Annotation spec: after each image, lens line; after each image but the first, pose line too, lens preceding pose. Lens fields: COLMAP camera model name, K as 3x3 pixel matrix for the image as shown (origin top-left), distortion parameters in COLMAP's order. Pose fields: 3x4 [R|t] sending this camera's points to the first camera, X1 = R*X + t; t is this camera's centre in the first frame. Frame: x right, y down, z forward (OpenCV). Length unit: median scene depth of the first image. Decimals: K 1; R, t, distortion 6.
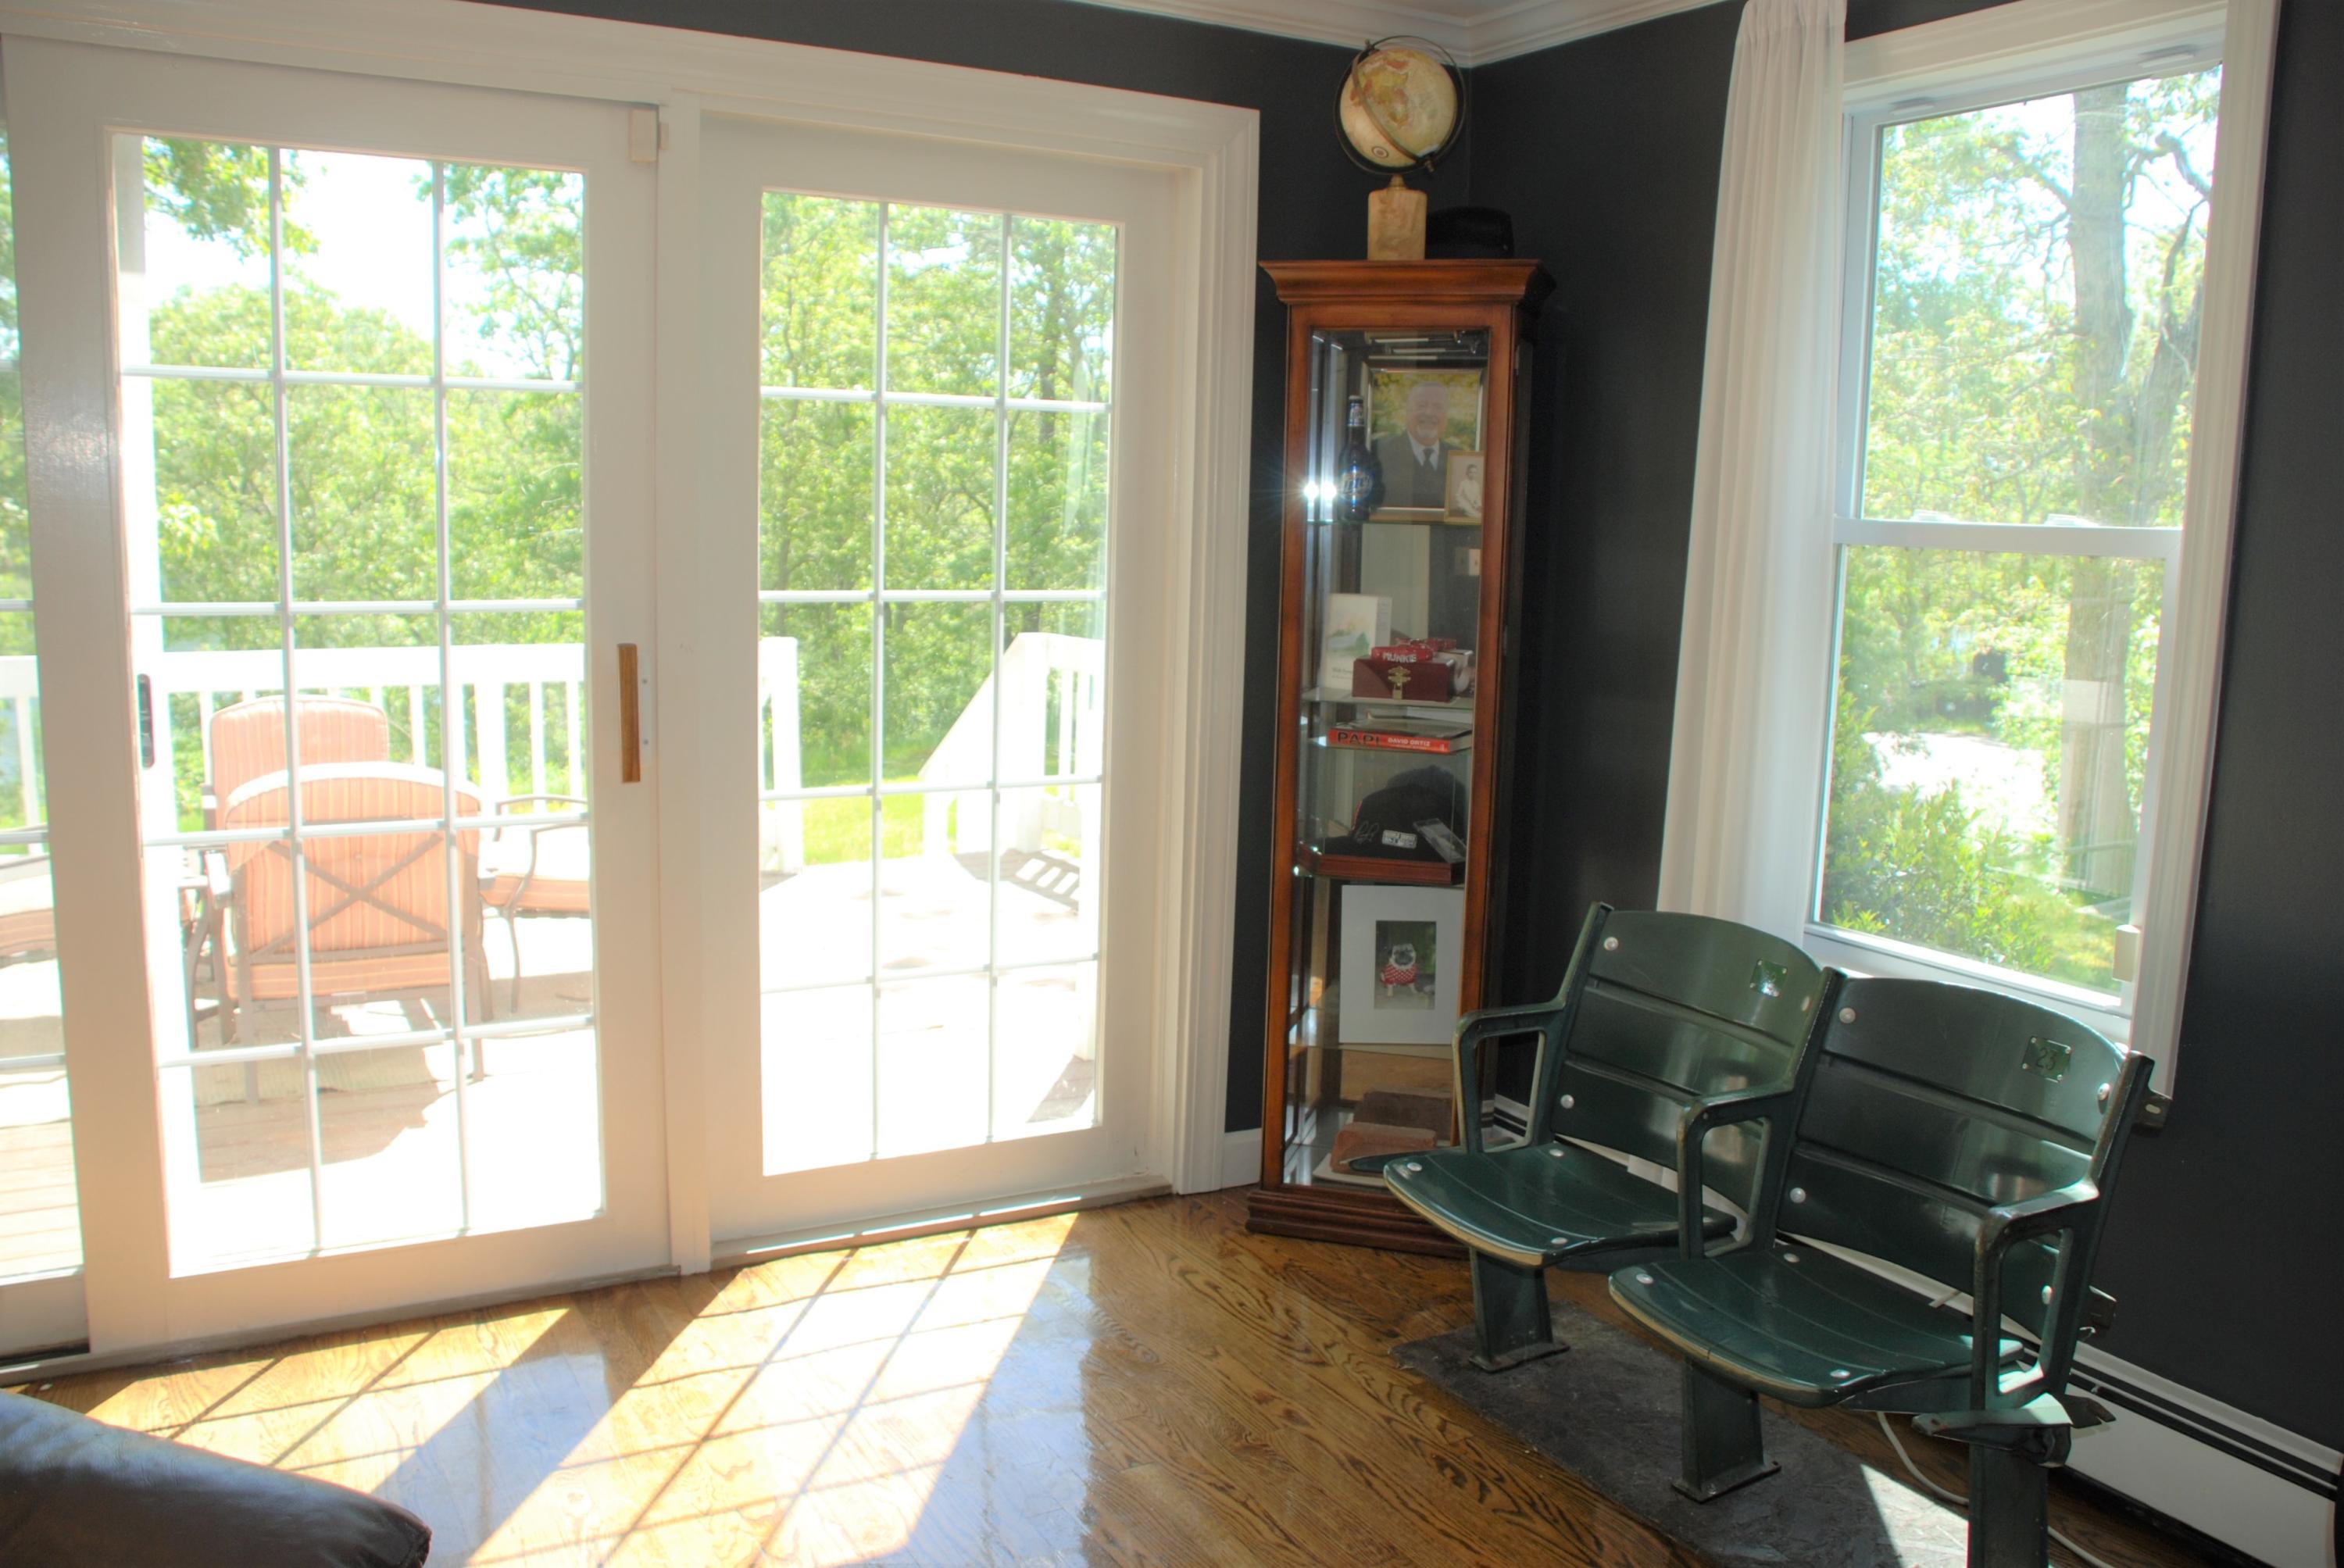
lens RADIAL K [[1886.8, 0, 1175.2], [0, 1886.8, 801.4], [0, 0, 1]] dist [-0.143259, 0.093361]
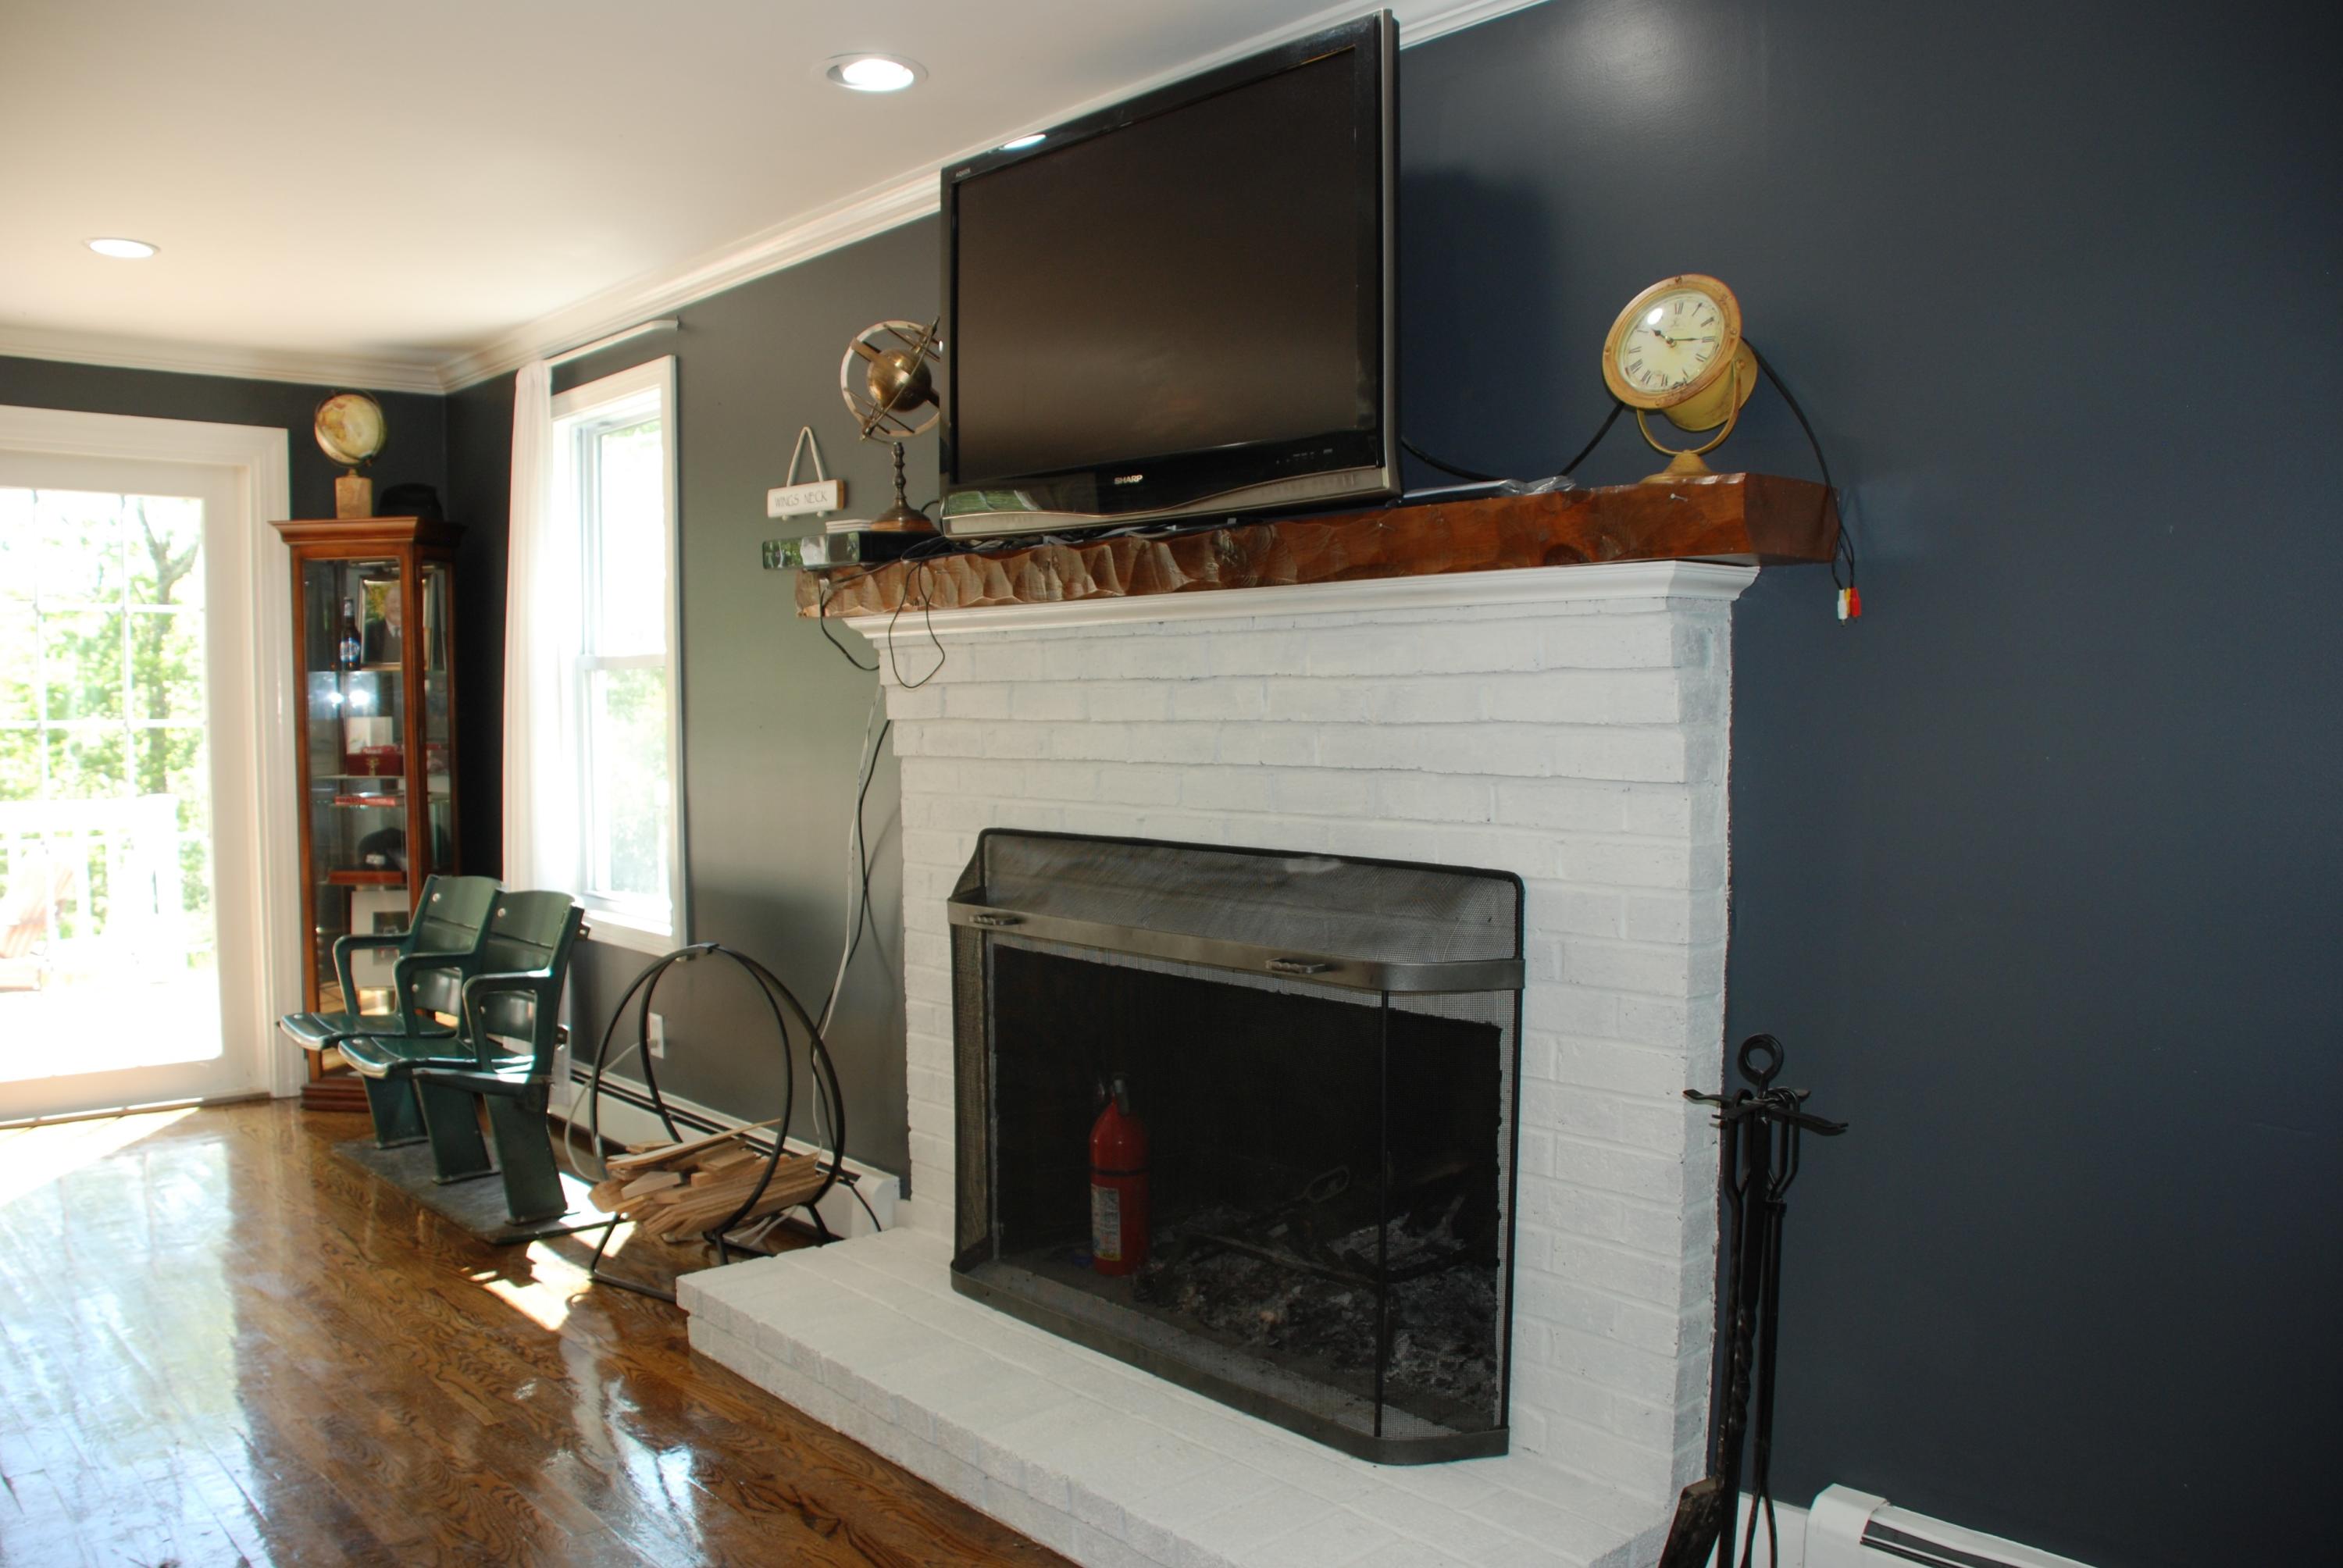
lens RADIAL K [[1885.9, 0, 1172.2], [0, 1885.9, 824.0], [0, 0, 1]] dist [-0.143259, 0.093361]
pose [[0.981016, -0.039833, 0.189792, 0.070024], [0.056770, 0.994791, -0.084659, 0.023195], [-0.185431, 0.093826, 0.978168, -0.101293]]
